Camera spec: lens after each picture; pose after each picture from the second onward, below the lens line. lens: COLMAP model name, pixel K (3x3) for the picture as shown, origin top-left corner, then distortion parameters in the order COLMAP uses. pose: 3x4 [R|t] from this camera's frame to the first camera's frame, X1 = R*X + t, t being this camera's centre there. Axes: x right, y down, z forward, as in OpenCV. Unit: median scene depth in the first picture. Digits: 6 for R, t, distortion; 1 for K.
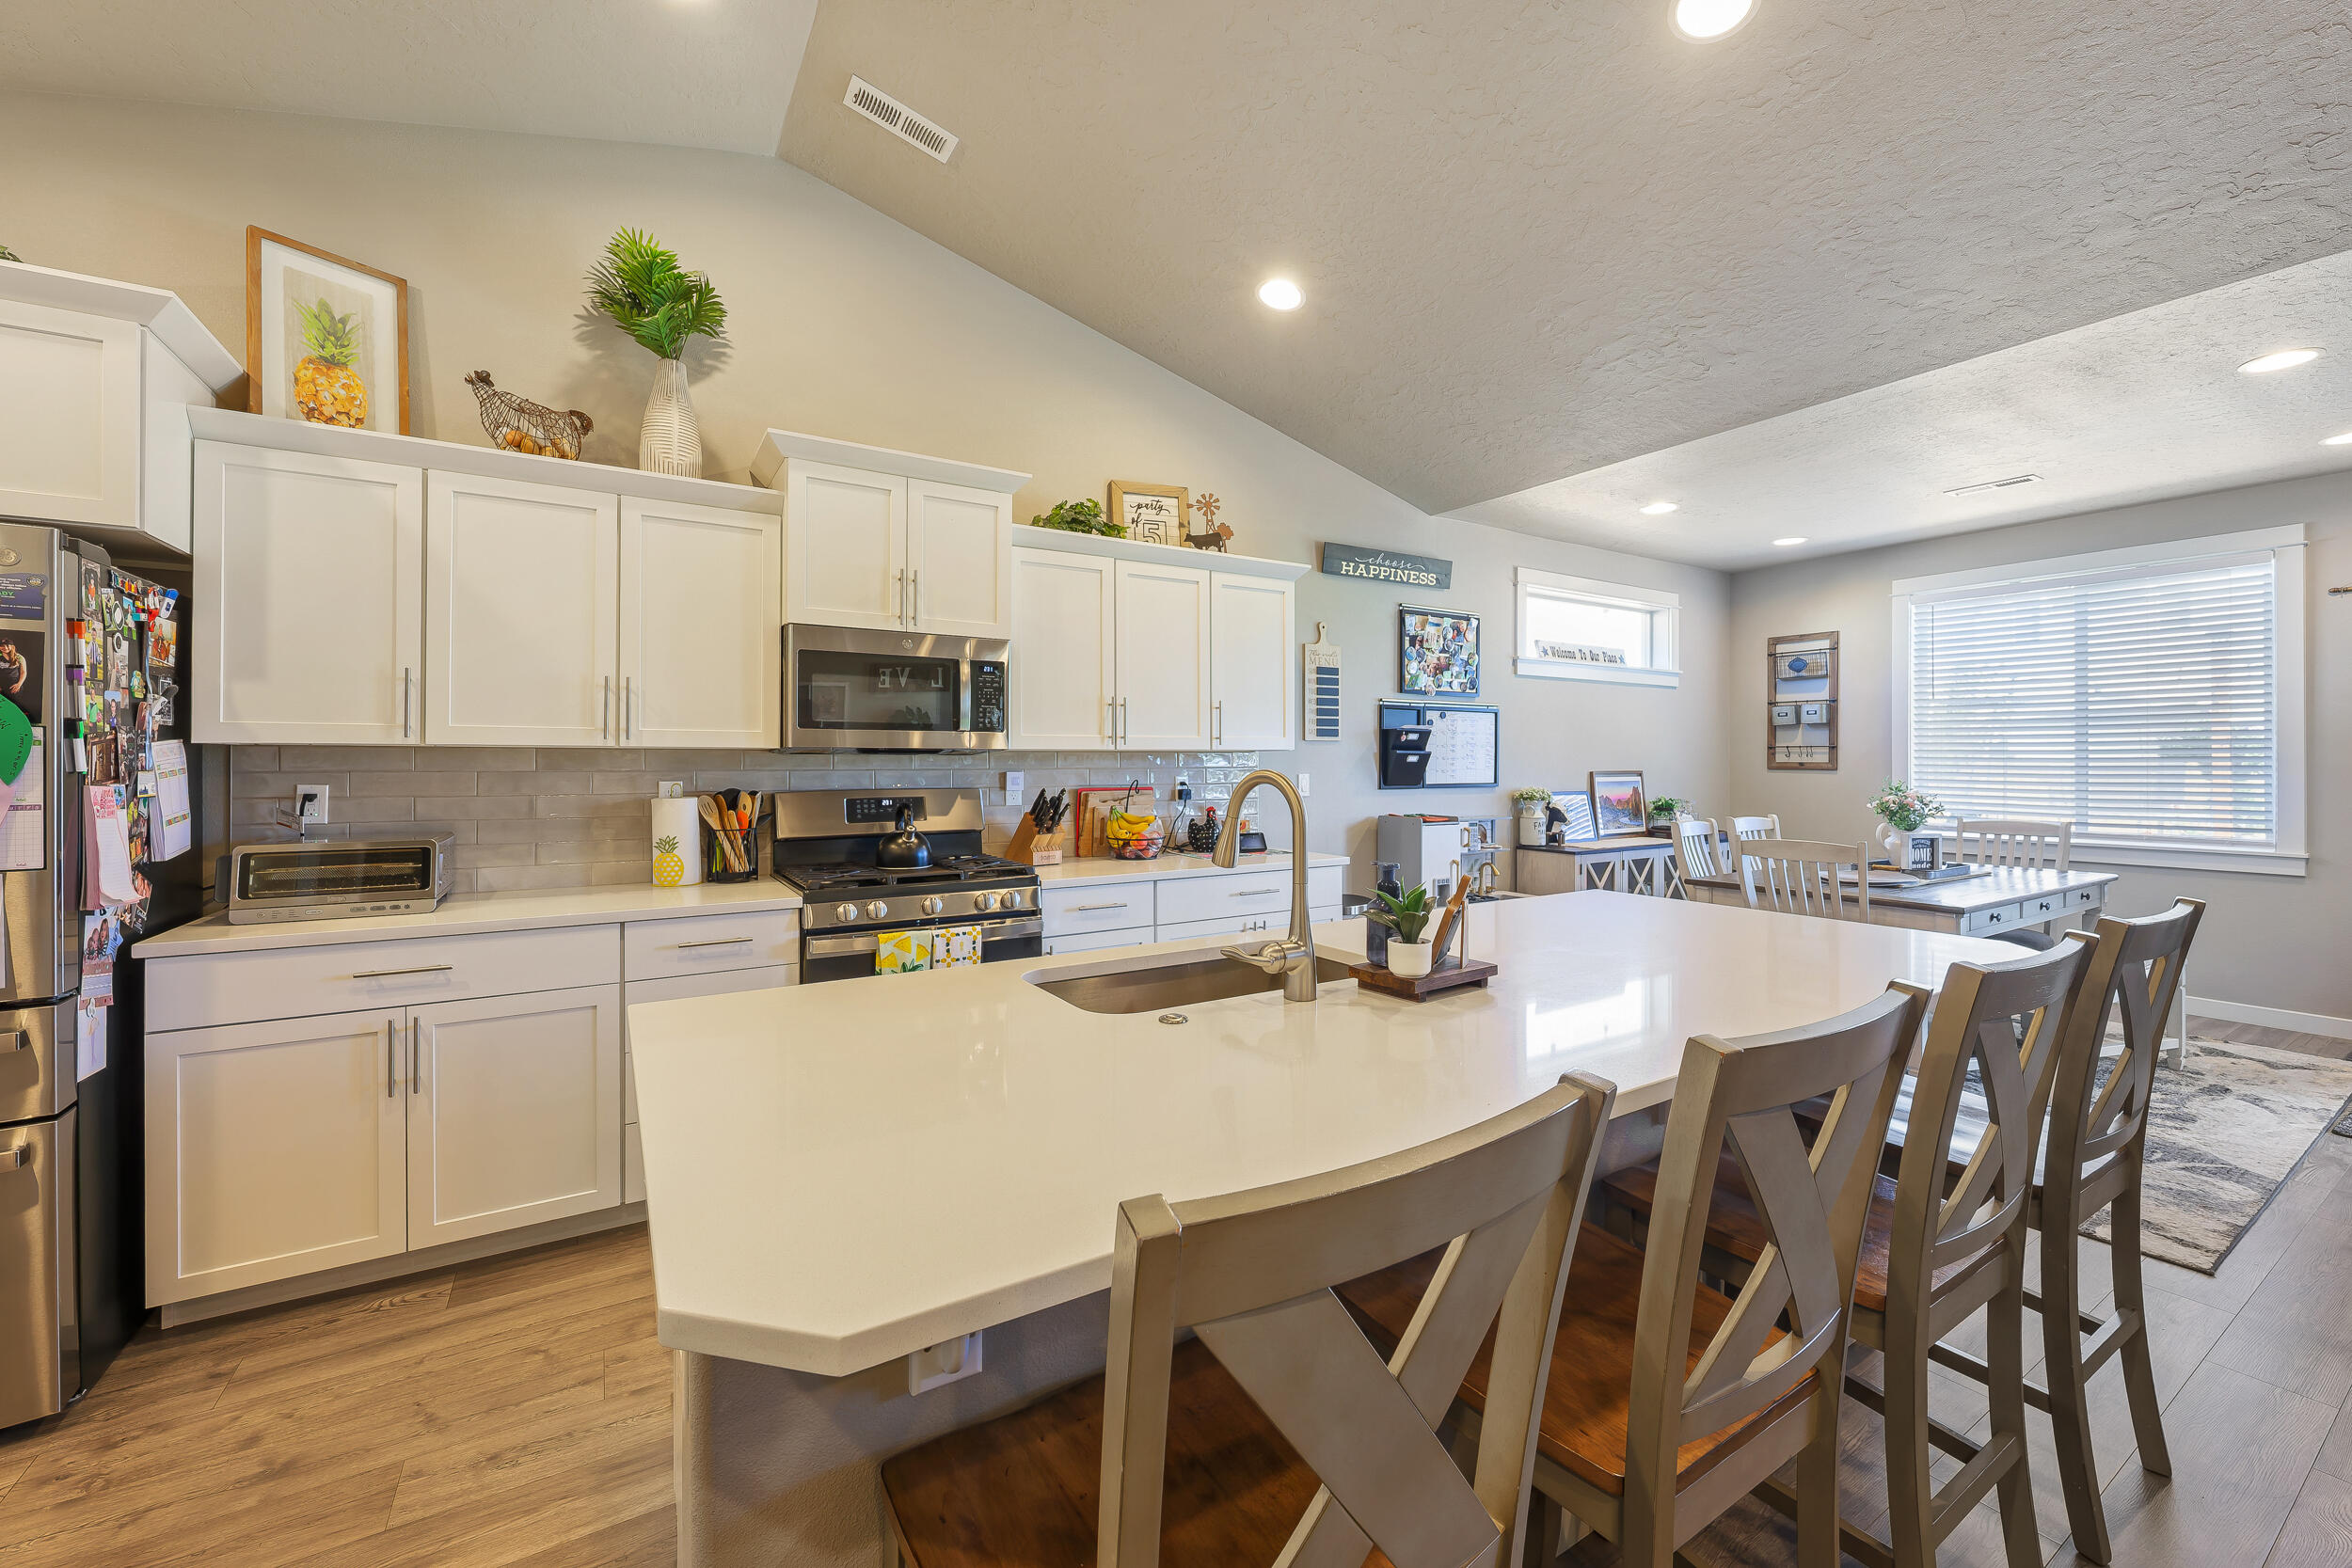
lens RADIAL K [[923.4, 0, 1177.2], [0, 923.4, 764.4], [0, 0, 1]] dist [0.002559, -0.002176]
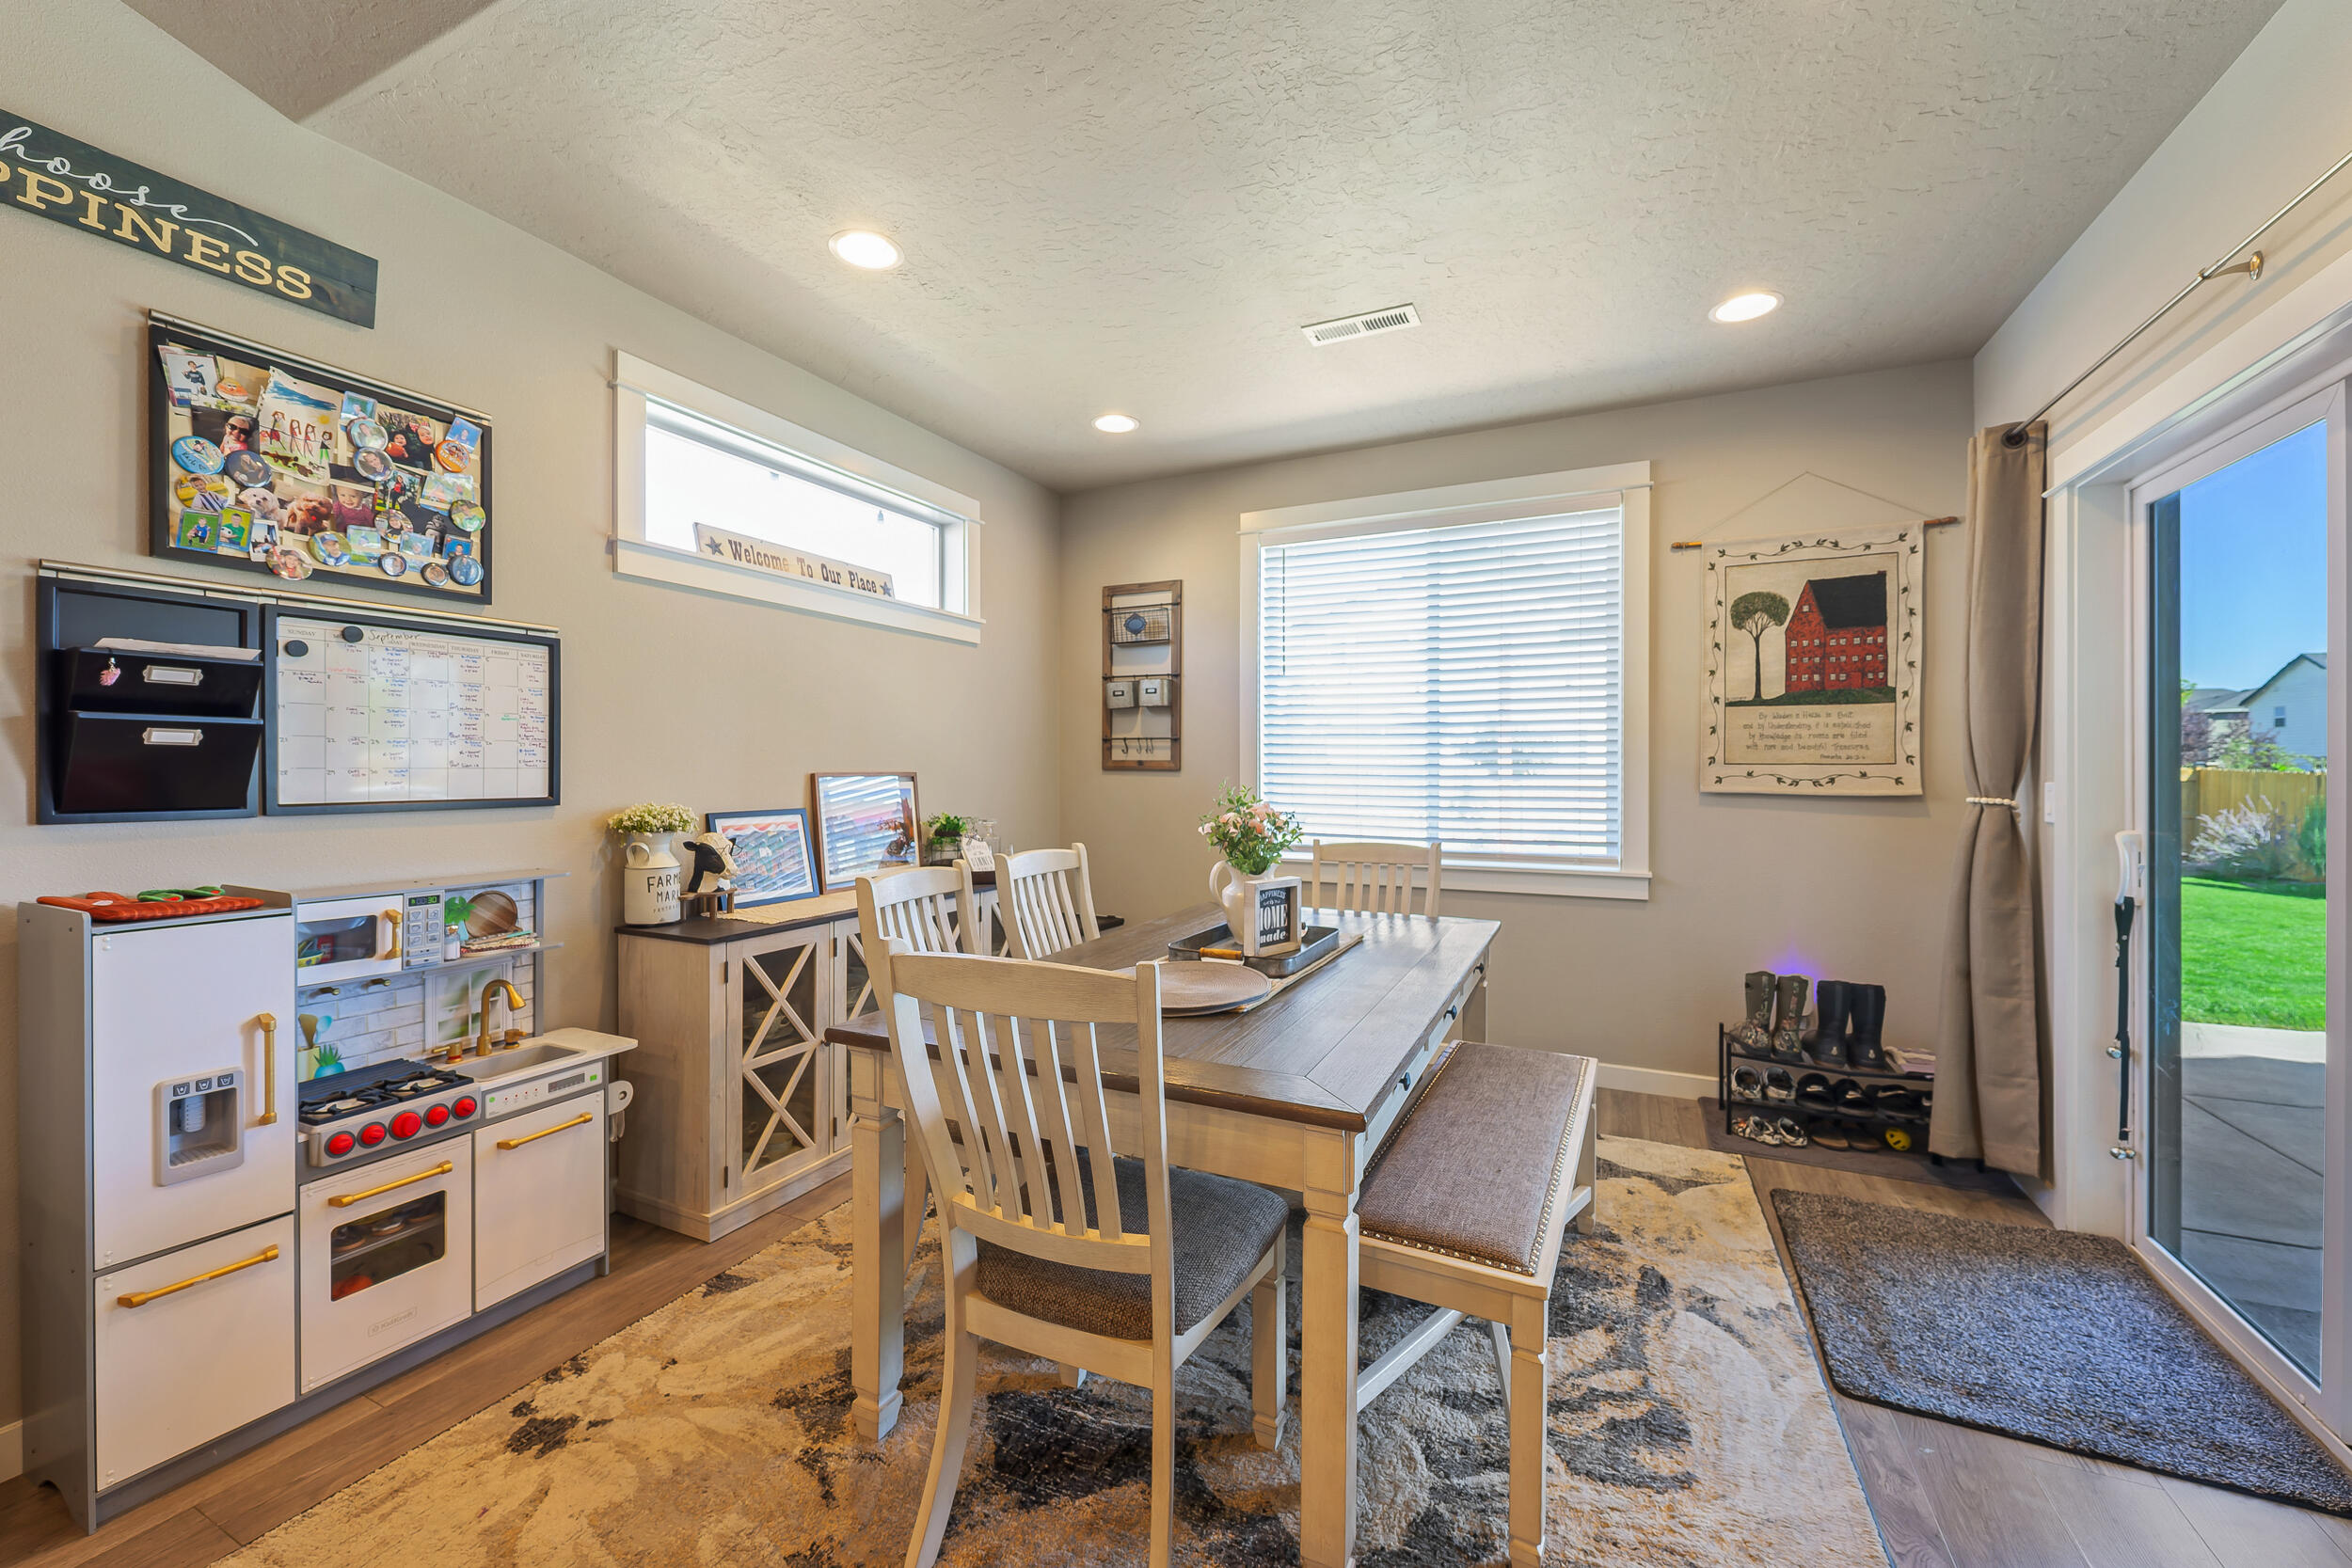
lens RADIAL K [[923.4, 0, 1157.3], [0, 923.4, 777.6], [0, 0, 1]] dist [0.002559, -0.002176]
pose [[0.848382, -0.004235, 0.529367, 0.385333], [-0.000470, 0.999962, 0.008753, 0.006123], [-0.529384, -0.007674, 0.848348, 0.482351]]
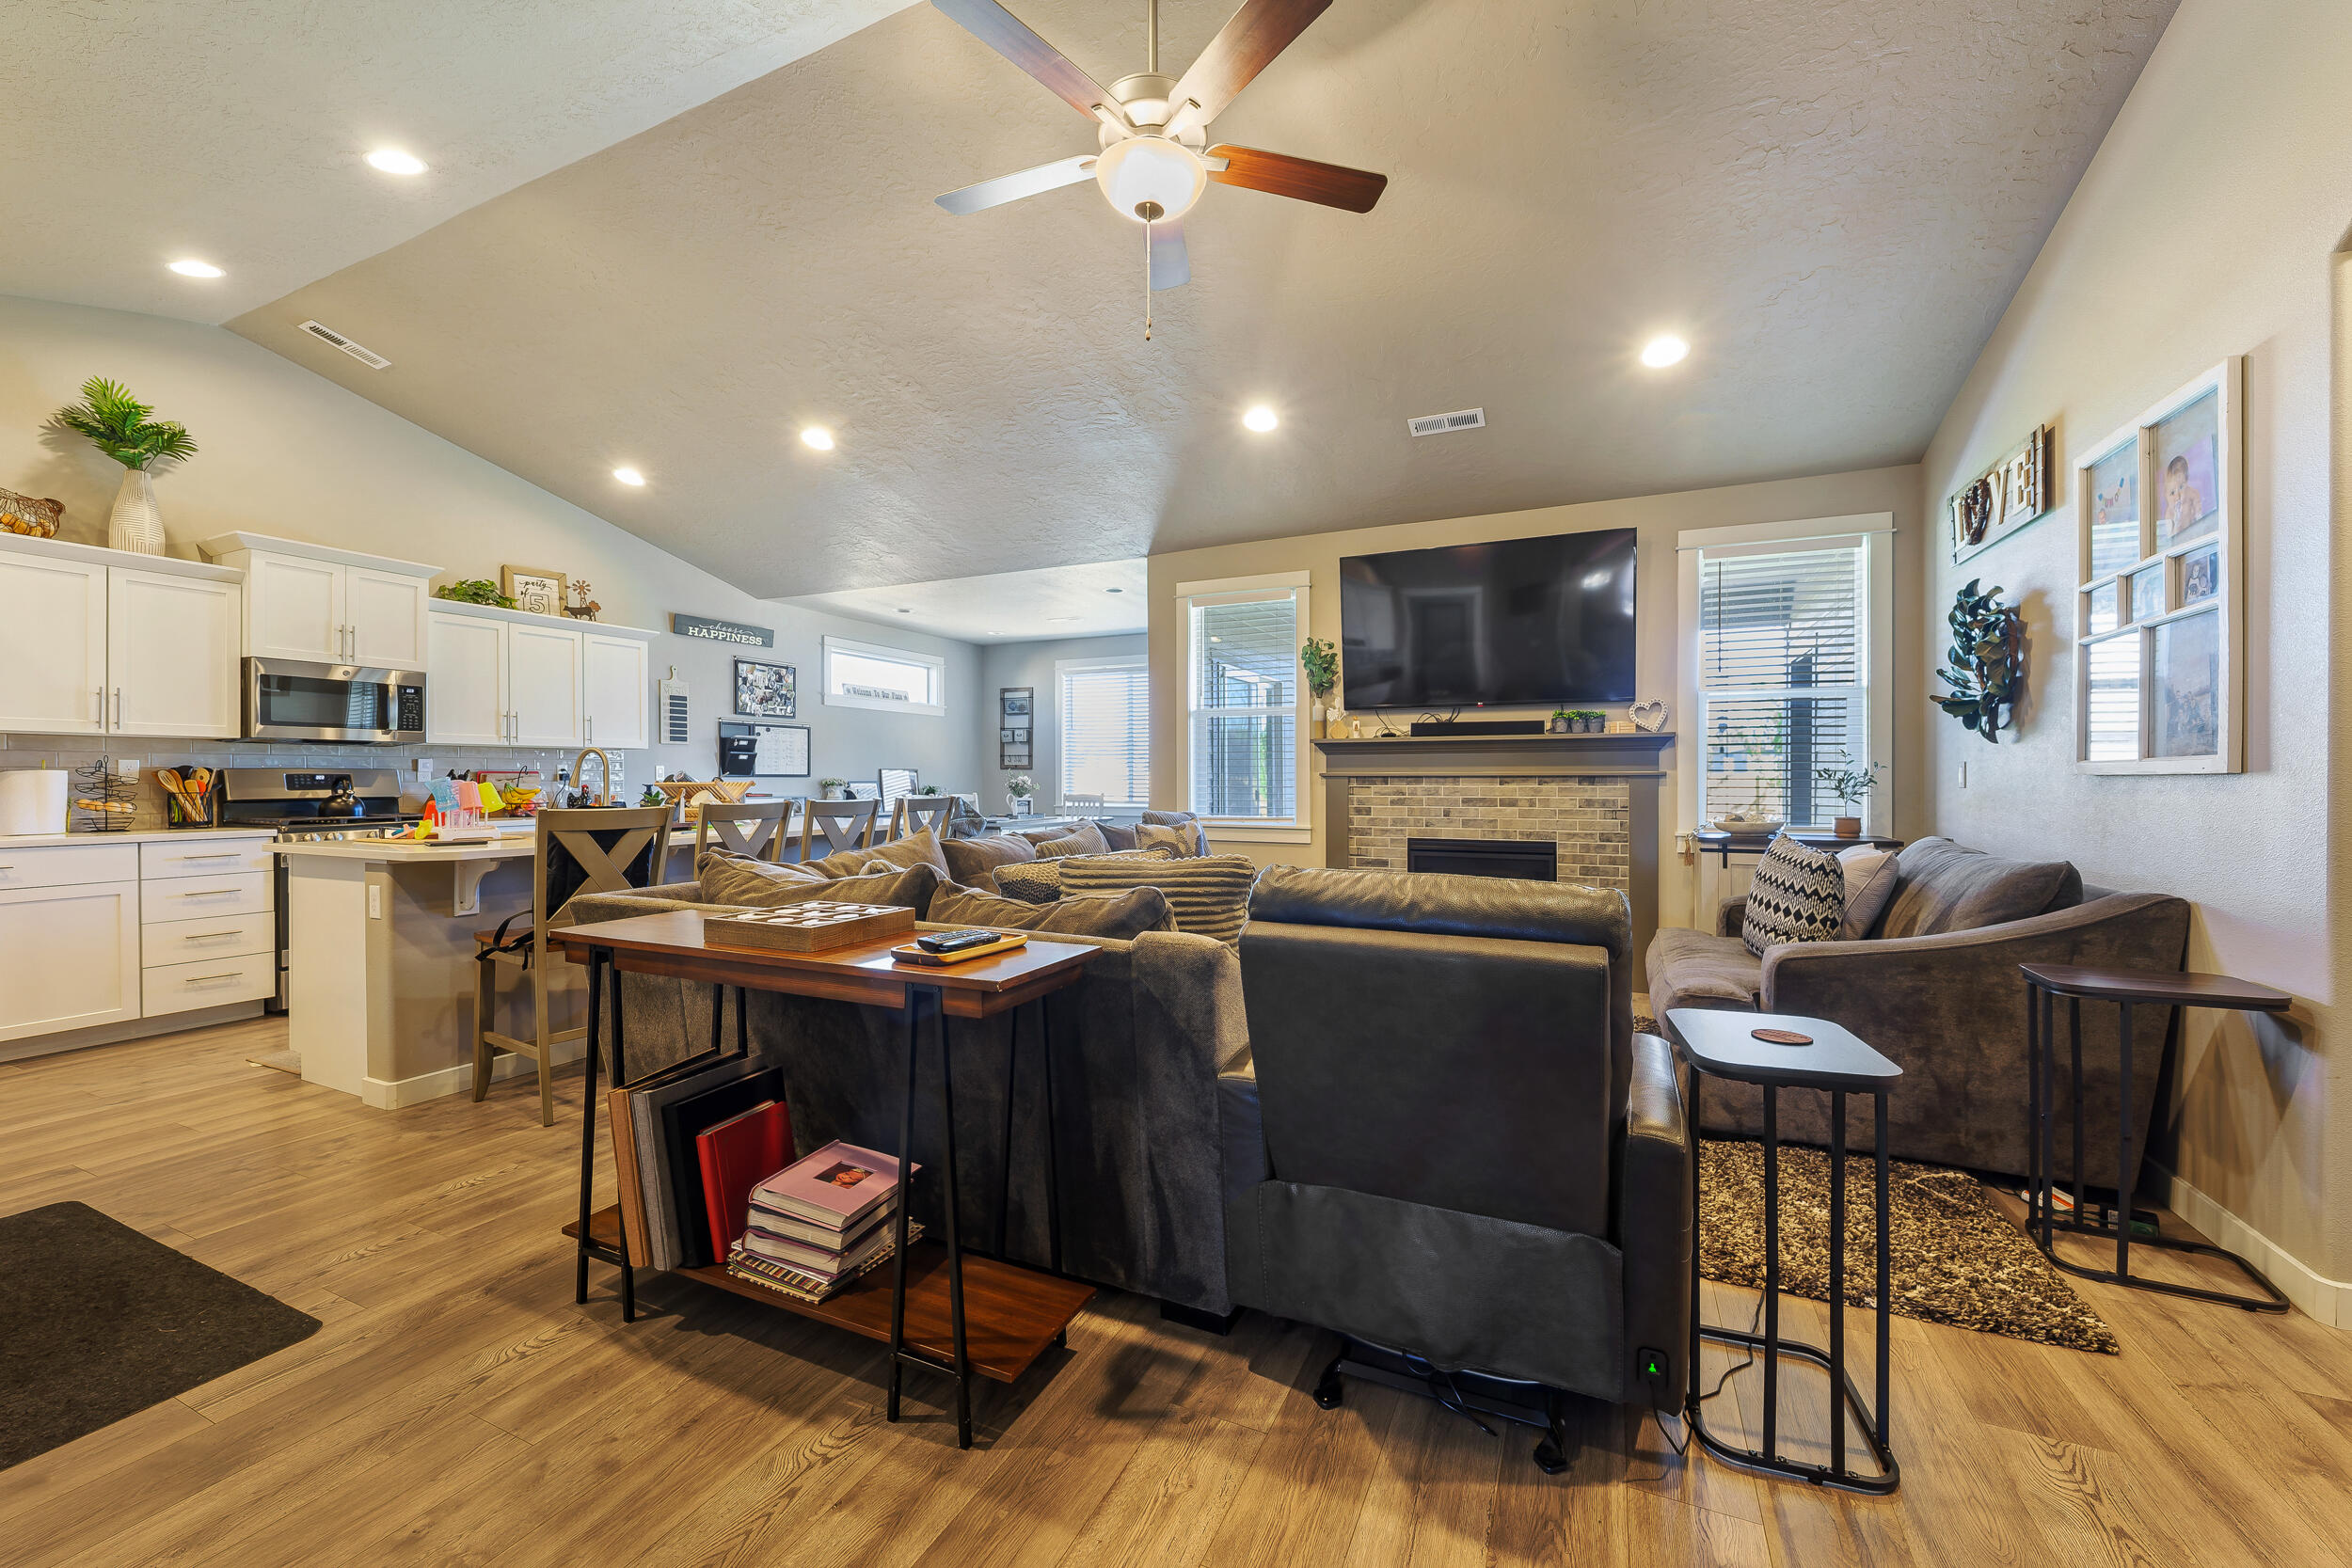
lens RADIAL K [[923.4, 0, 1180.7], [0, 923.4, 781.7], [0, 0, 1]] dist [0.002559, -0.002176]
pose [[0.833735, -0.002682, 0.552158, 0.011831], [0.002702, 0.999996, 0.000778, 0.034827], [-0.552158, 0.000843, 0.833739, -0.680864]]
